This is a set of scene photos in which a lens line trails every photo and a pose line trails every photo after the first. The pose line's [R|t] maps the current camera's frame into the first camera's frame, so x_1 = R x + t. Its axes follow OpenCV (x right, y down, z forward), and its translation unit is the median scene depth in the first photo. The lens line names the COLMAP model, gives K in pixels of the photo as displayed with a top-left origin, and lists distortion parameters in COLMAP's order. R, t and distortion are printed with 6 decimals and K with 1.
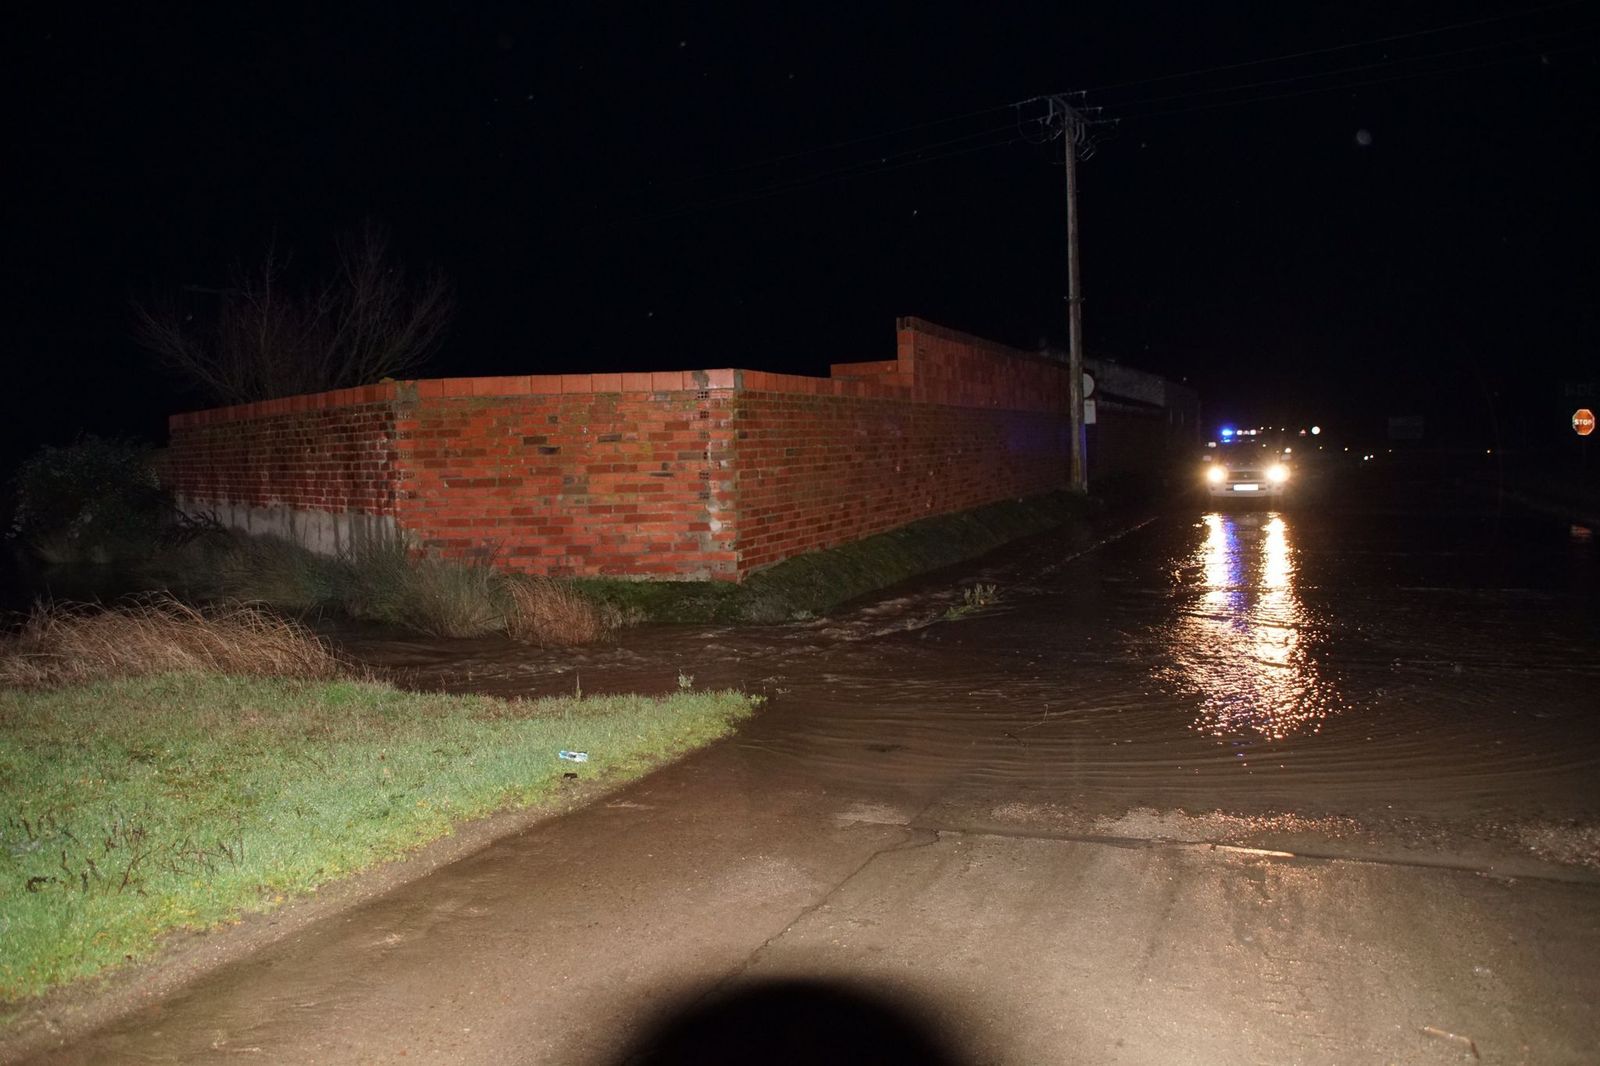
lens RADIAL K [[1283.7, 0, 800.0], [0, 1283.7, 533.0], [0, 0, 1]] dist [-0.141772, 0.109946]
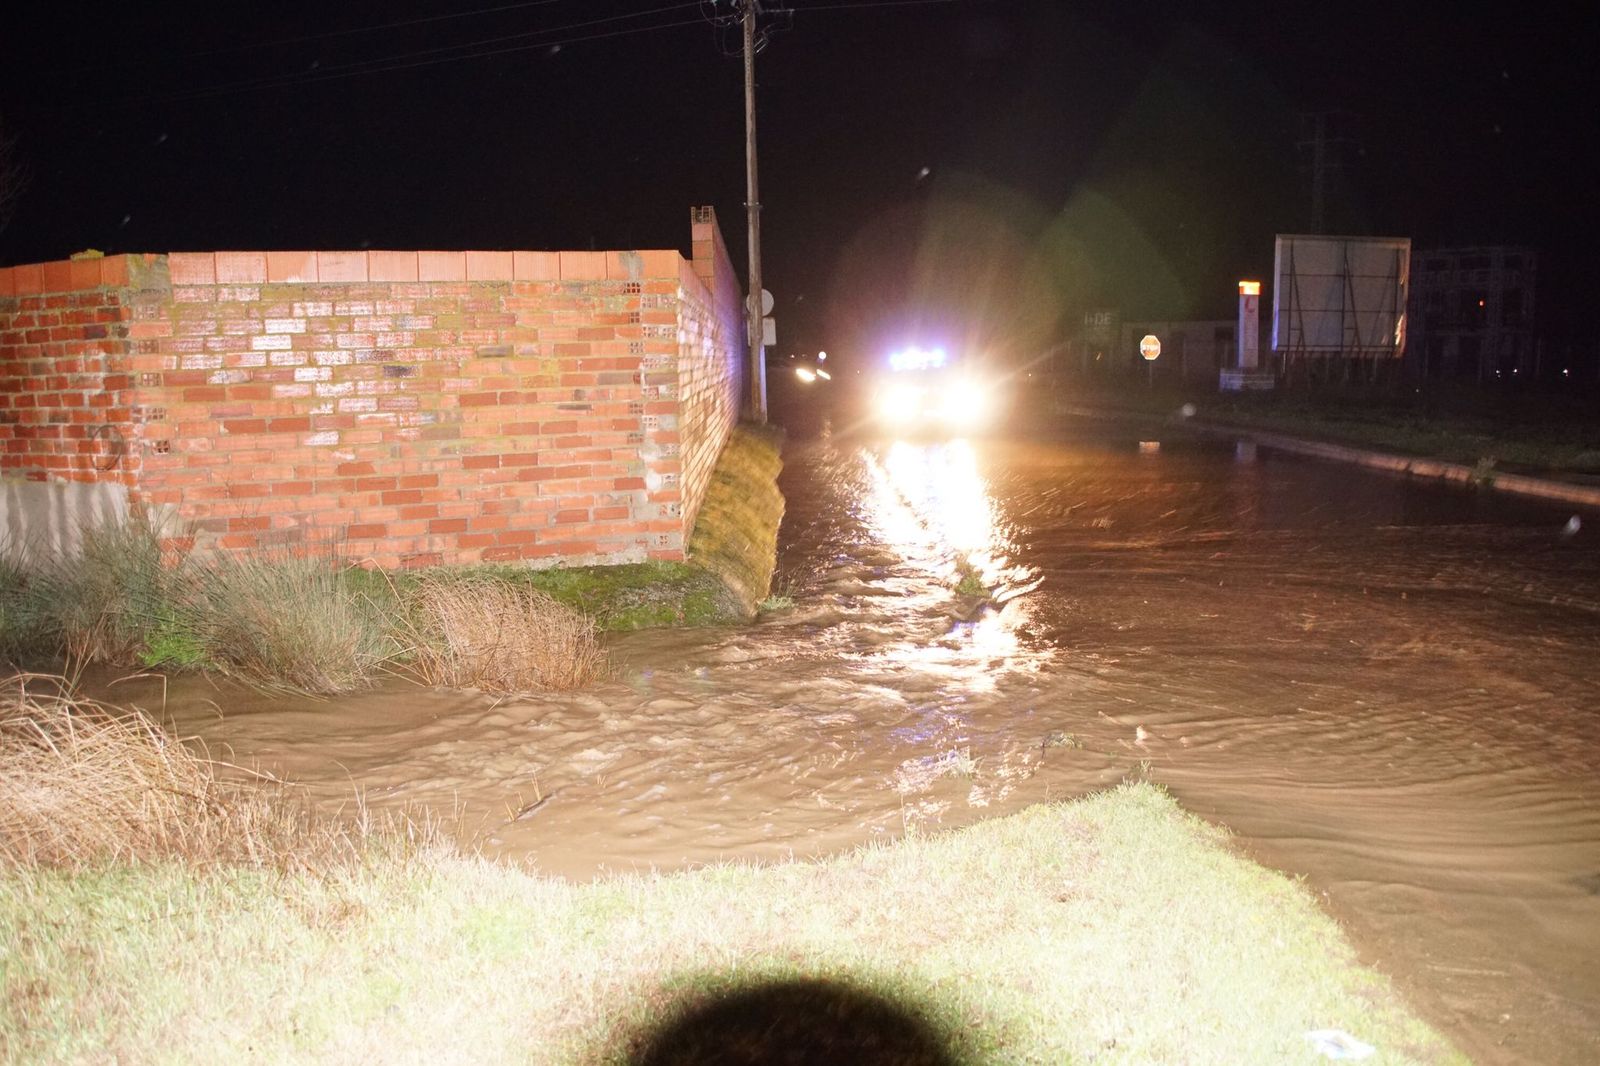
lens RADIAL K [[1283.7, 0, 800.0], [0, 1283.7, 533.0], [0, 0, 1]] dist [-0.141772, 0.109946]
pose [[0.921661, -0.047449, 0.385083, -0.256993], [0.025610, 0.997769, 0.061647, -0.018140], [-0.387149, -0.046955, 0.920821, 0.340575]]
